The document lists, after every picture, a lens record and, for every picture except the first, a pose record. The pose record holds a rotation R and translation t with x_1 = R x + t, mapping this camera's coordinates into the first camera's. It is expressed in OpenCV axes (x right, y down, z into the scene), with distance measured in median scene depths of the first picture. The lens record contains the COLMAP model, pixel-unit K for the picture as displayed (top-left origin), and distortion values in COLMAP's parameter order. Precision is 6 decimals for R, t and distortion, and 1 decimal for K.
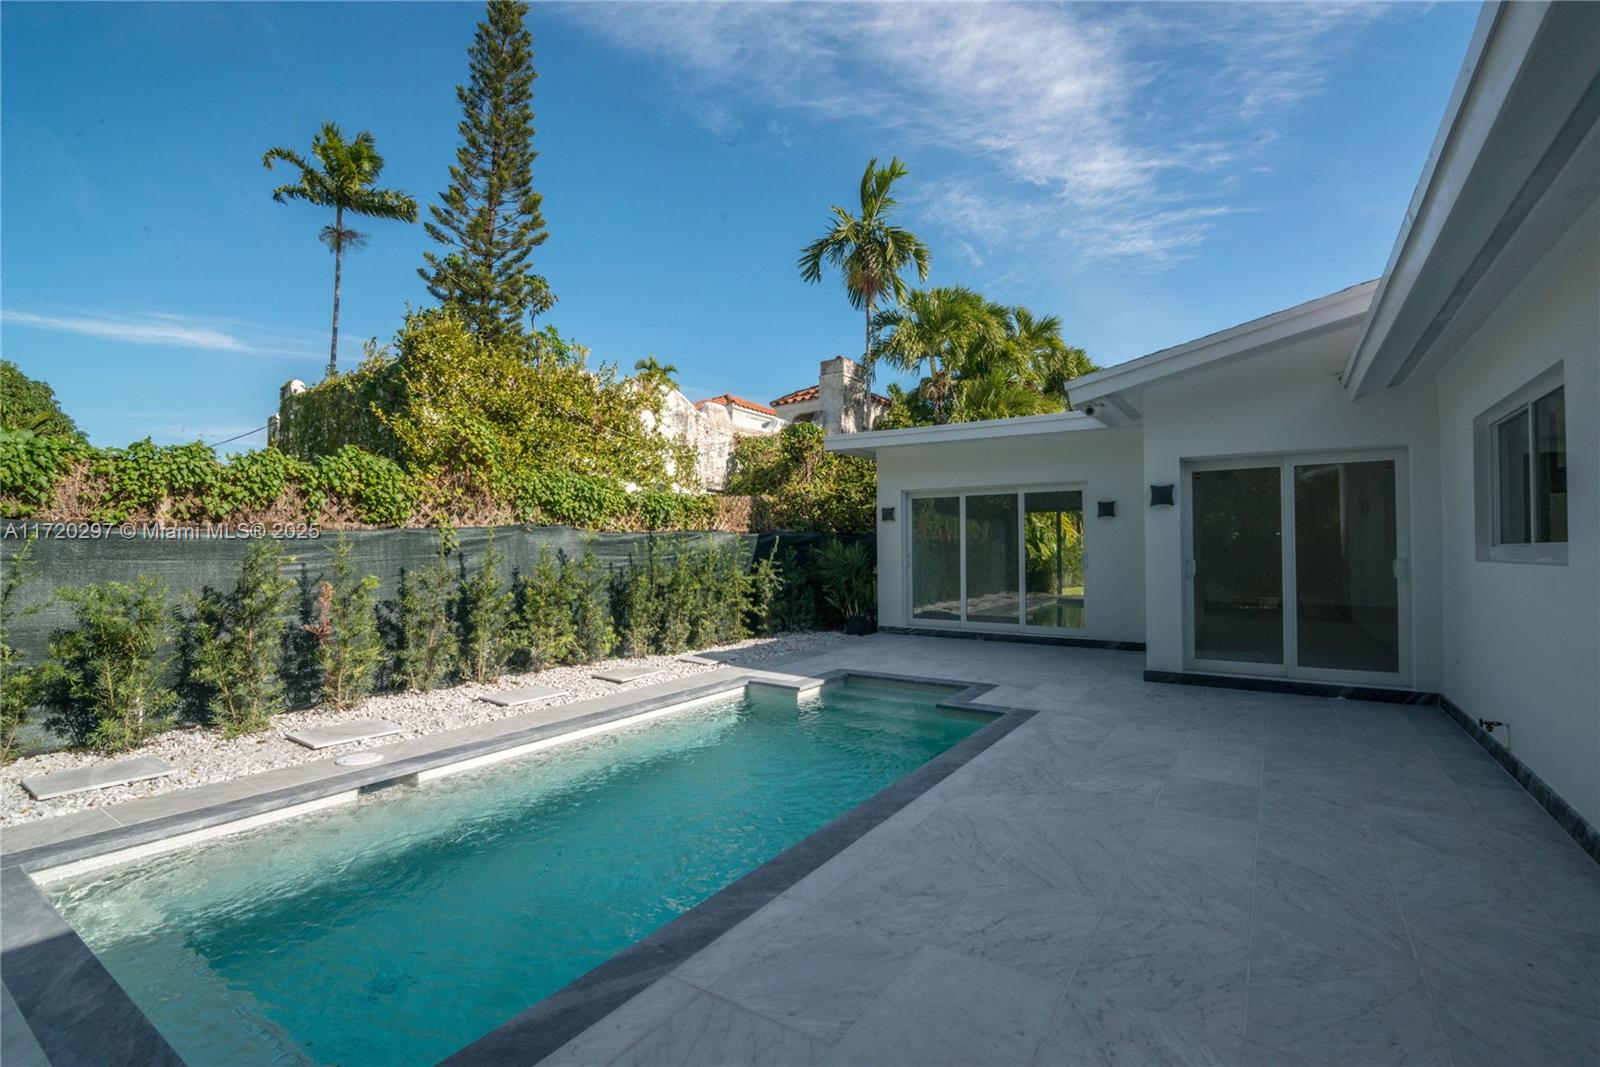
lens RADIAL K [[715.6, 0, 793.8], [0, 715.6, 541.6], [0, 0, 1]] dist [-0.012529, -0.002099]
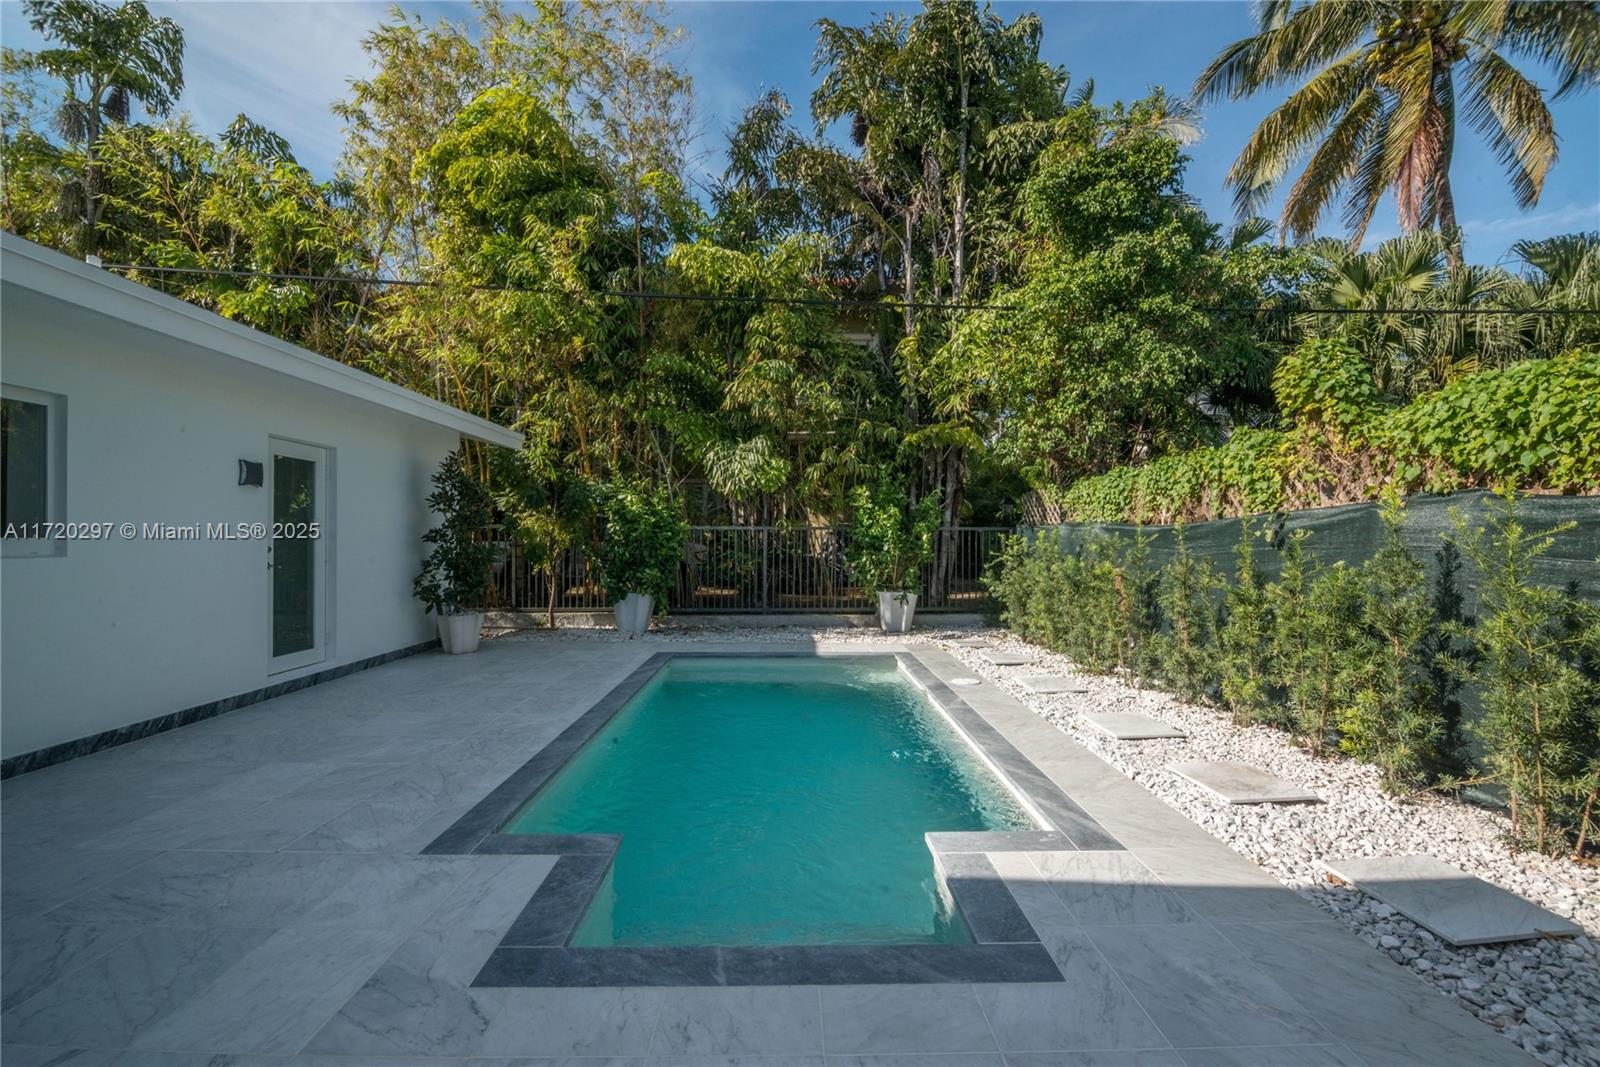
lens RADIAL K [[715.6, 0, 793.9], [0, 715.6, 536.7], [0, 0, 1]] dist [-0.012529, -0.002099]
pose [[-0.824231, 0.003087, -0.566245, 0.503827], [0.008594, 0.999938, -0.007058, 0.012370], [0.566188, -0.010683, -0.824207, 1.937384]]
